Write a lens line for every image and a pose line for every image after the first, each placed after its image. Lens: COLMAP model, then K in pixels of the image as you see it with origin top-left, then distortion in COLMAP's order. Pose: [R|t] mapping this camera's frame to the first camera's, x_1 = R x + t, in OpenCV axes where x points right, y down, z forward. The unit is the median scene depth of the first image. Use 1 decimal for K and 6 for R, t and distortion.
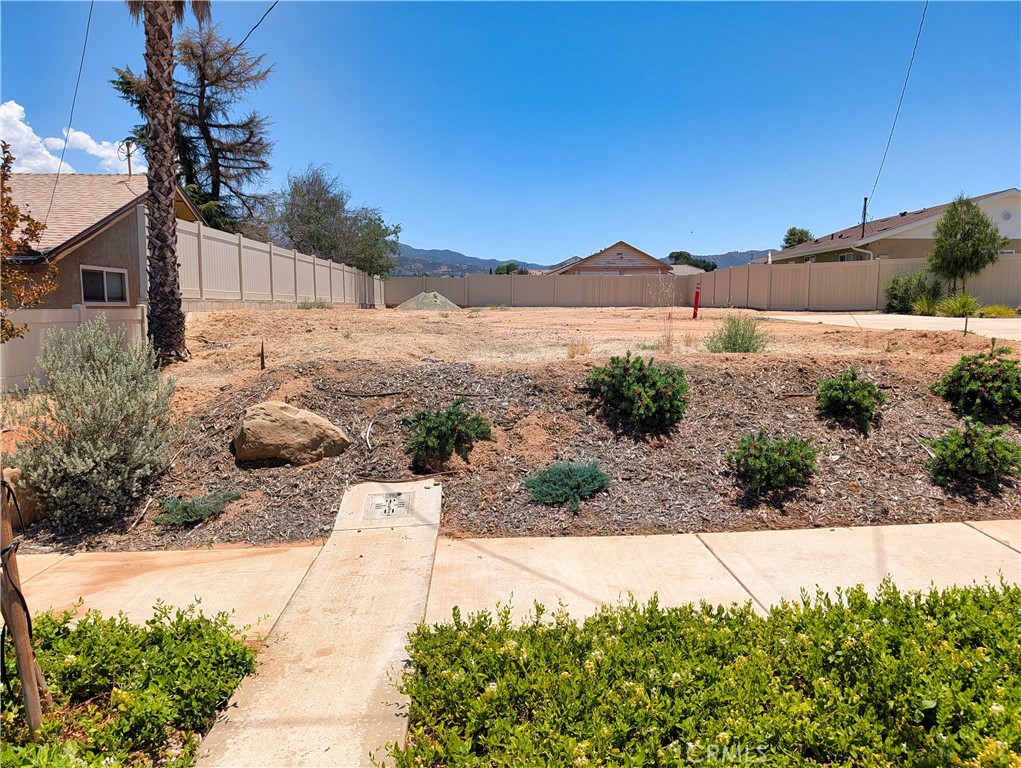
lens RADIAL K [[711.4, 0, 510.5], [0, 711.4, 384.0], [0, 0, 1]] dist [0.015441, -0.003600]
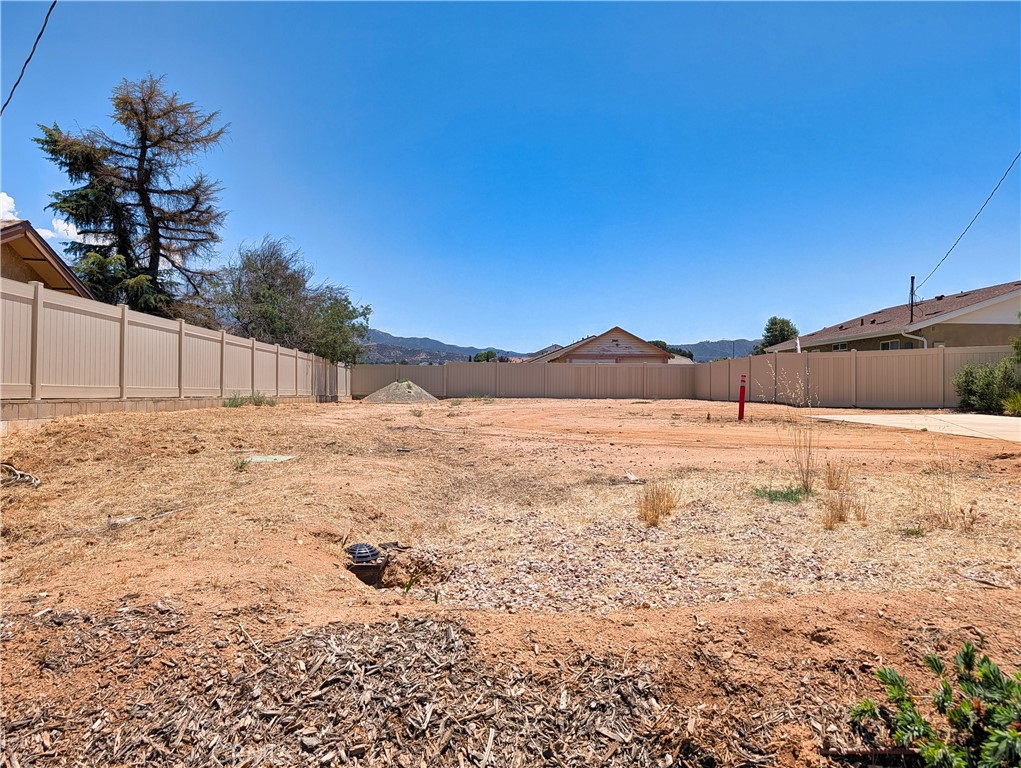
lens RADIAL K [[711.4, 0, 510.5], [0, 711.4, 384.0], [0, 0, 1]] dist [0.015441, -0.003600]
pose [[0.999489, 0.003635, 0.031772, -0.010609], [0.000259, 0.992566, -0.121704, -0.024055], [-0.031978, 0.121650, 0.992058, 0.153362]]
